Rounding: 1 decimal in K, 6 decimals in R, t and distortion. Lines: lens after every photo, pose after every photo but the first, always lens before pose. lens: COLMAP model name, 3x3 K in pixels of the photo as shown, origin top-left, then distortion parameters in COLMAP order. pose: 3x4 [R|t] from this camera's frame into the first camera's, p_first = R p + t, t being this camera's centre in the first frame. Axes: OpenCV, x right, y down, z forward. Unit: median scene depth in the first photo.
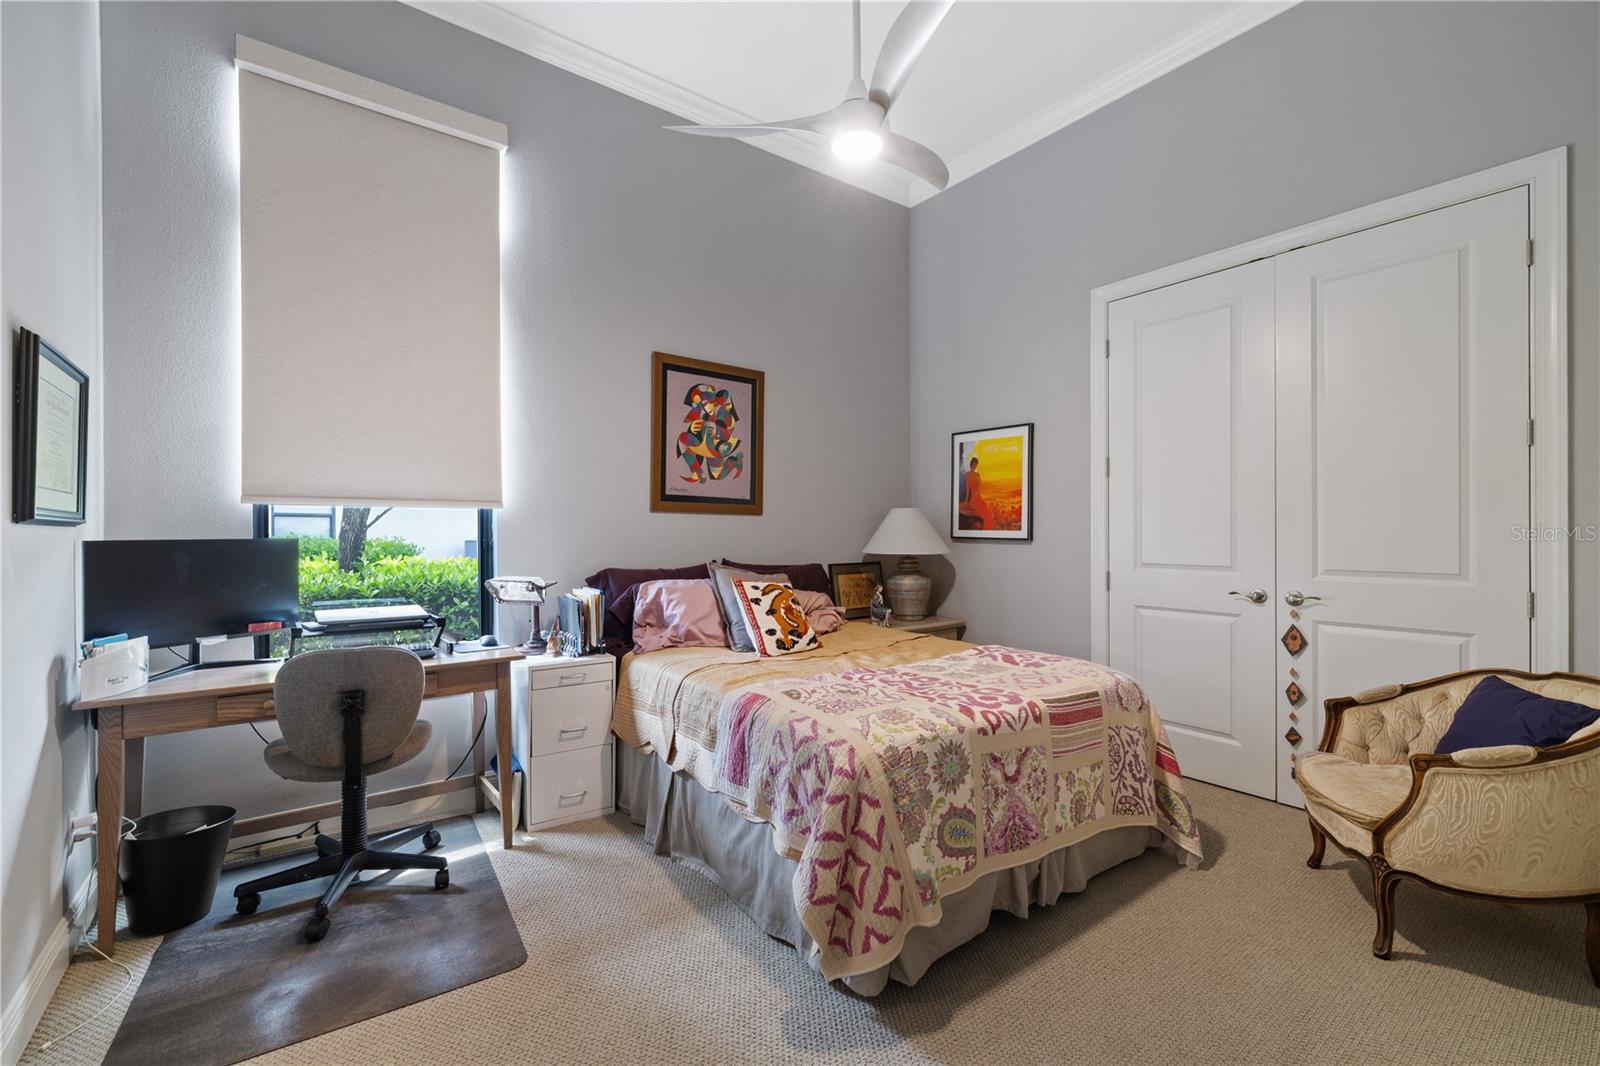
lens RADIAL K [[666.5, 0, 791.6], [0, 666.5, 532.7], [0, 0, 1]] dist [-0.000859, 0.000905]
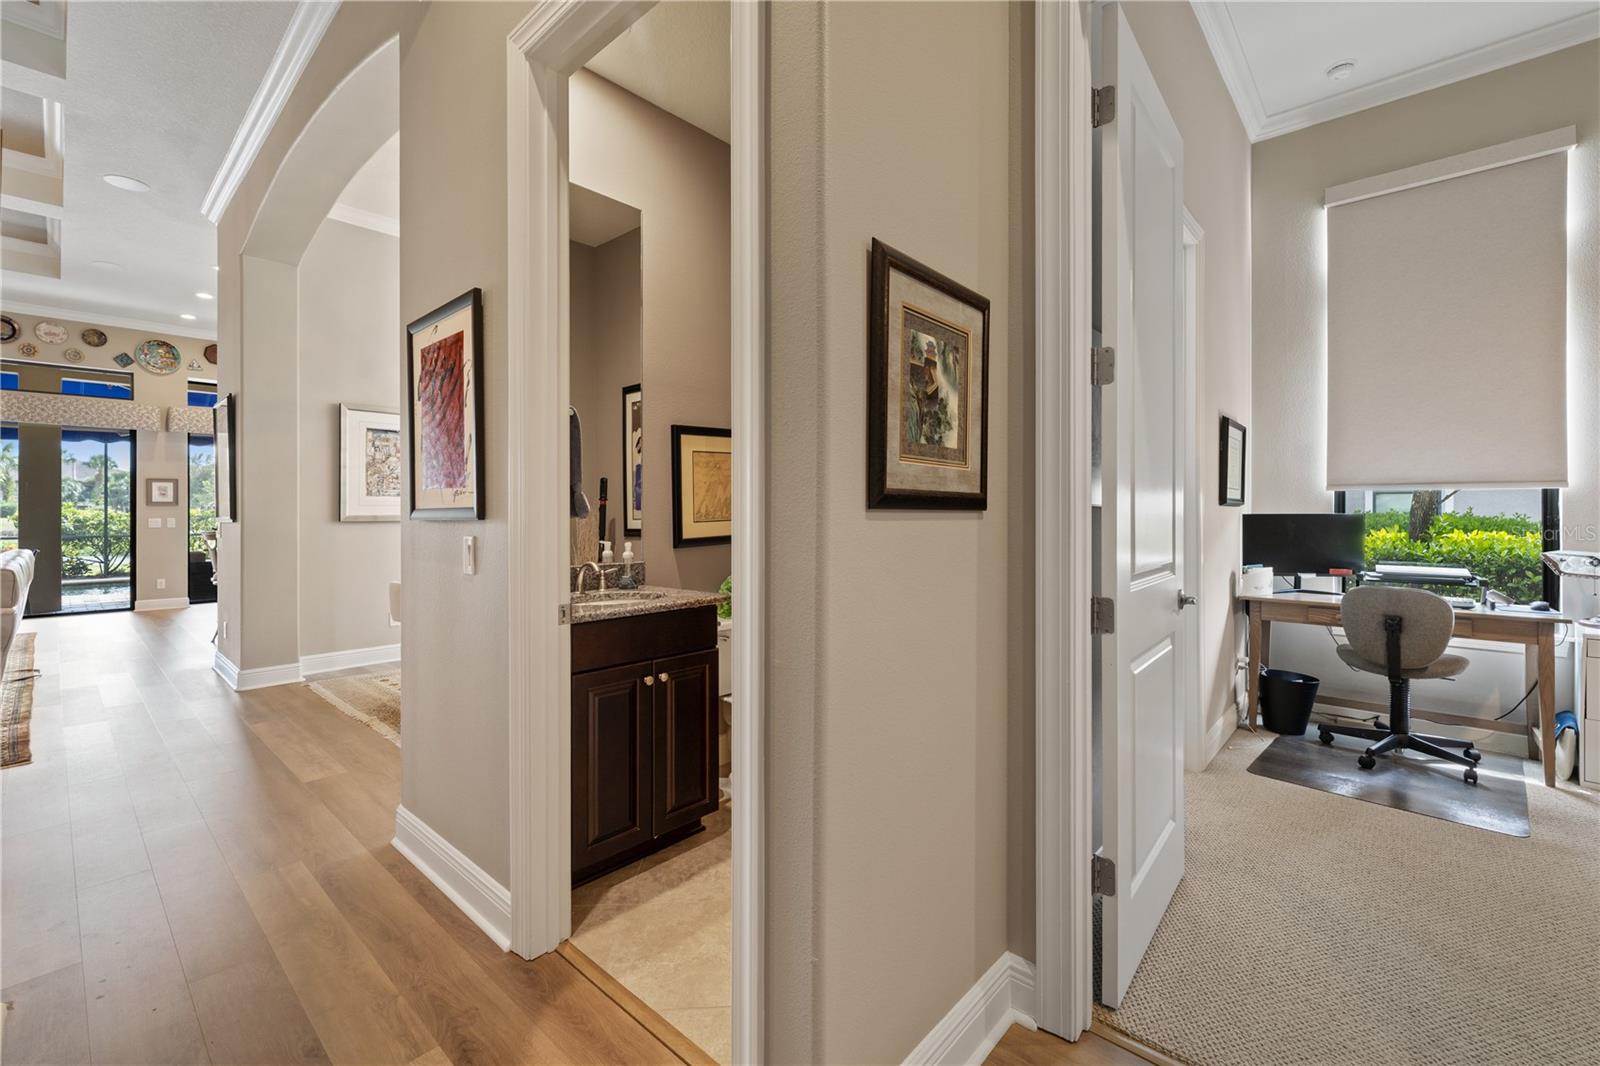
lens RADIAL K [[666.5, 0, 802.0], [0, 666.5, 512.7], [0, 0, 1]] dist [-0.000859, 0.000905]
pose [[0.185462, 0.006636, -0.982629, 0.403373], [-0.001959, 0.999978, 0.006384, -0.000397], [0.982649, 0.000741, 0.185471, -0.415779]]
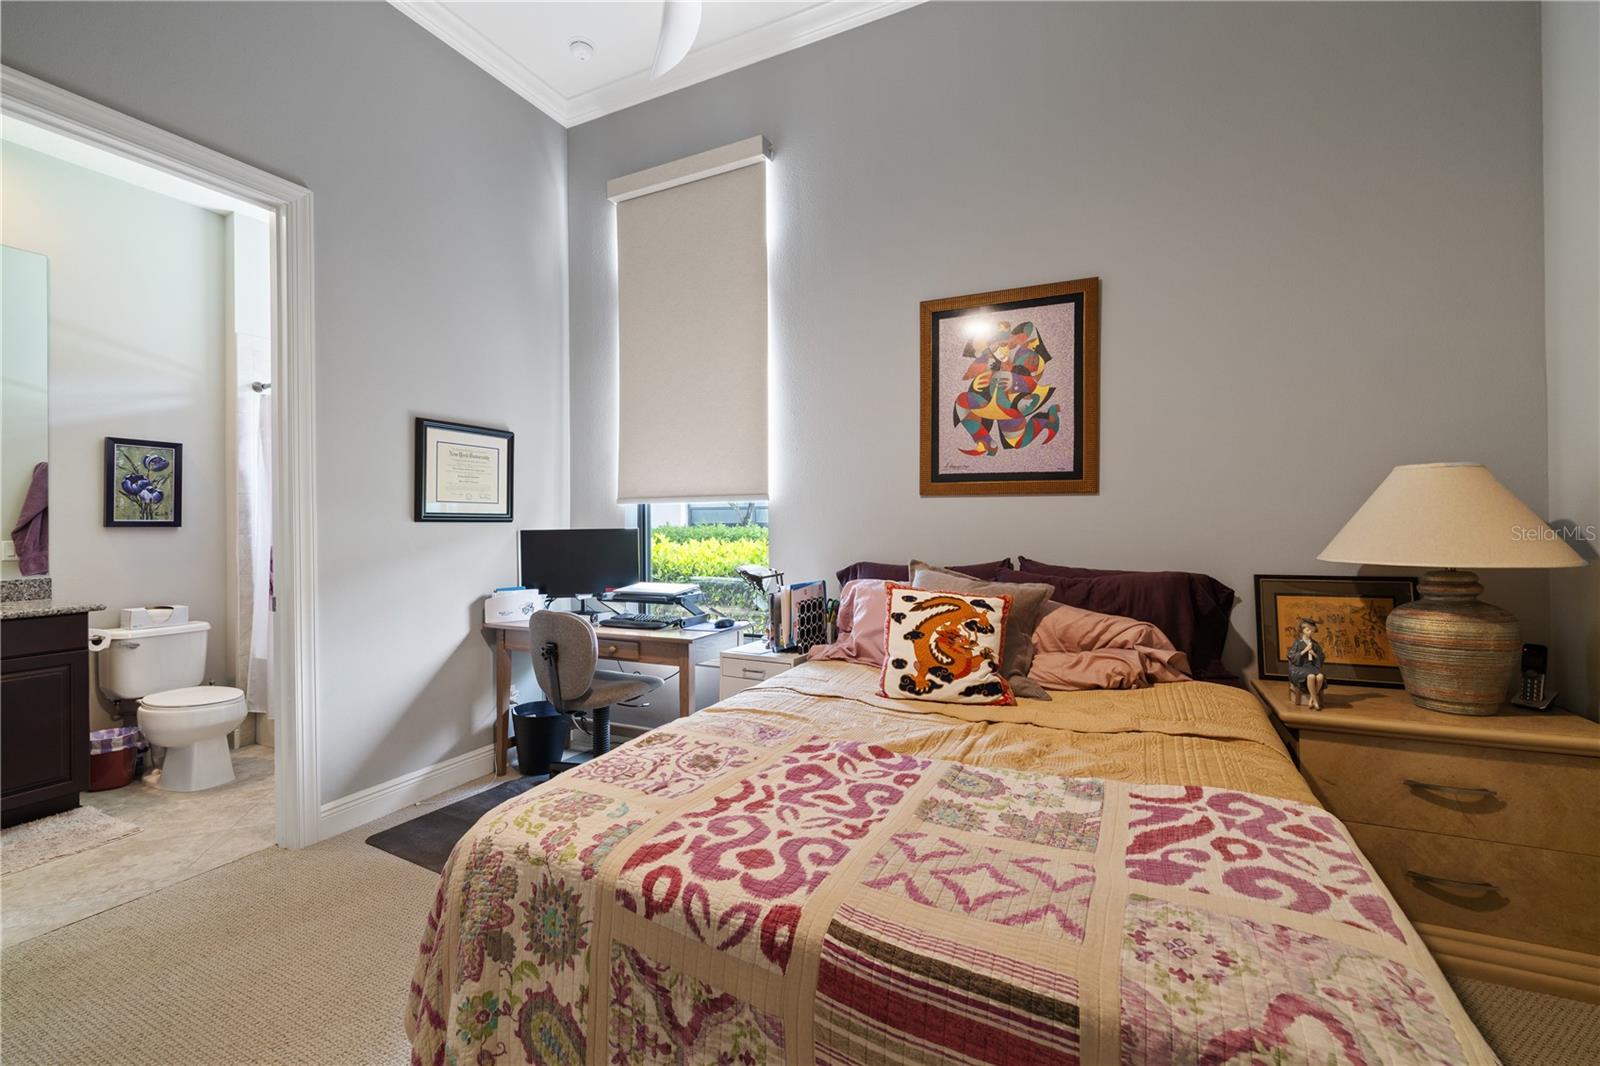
lens RADIAL K [[666.5, 0, 799.8], [0, 666.5, 522.4], [0, 0, 1]] dist [-0.000859, 0.000905]
pose [[0.468963, -0.003178, -0.883212, 0.549363], [0.009317, 0.999956, 0.001349, -0.002122], [0.883169, -0.008862, 0.468972, 0.583784]]
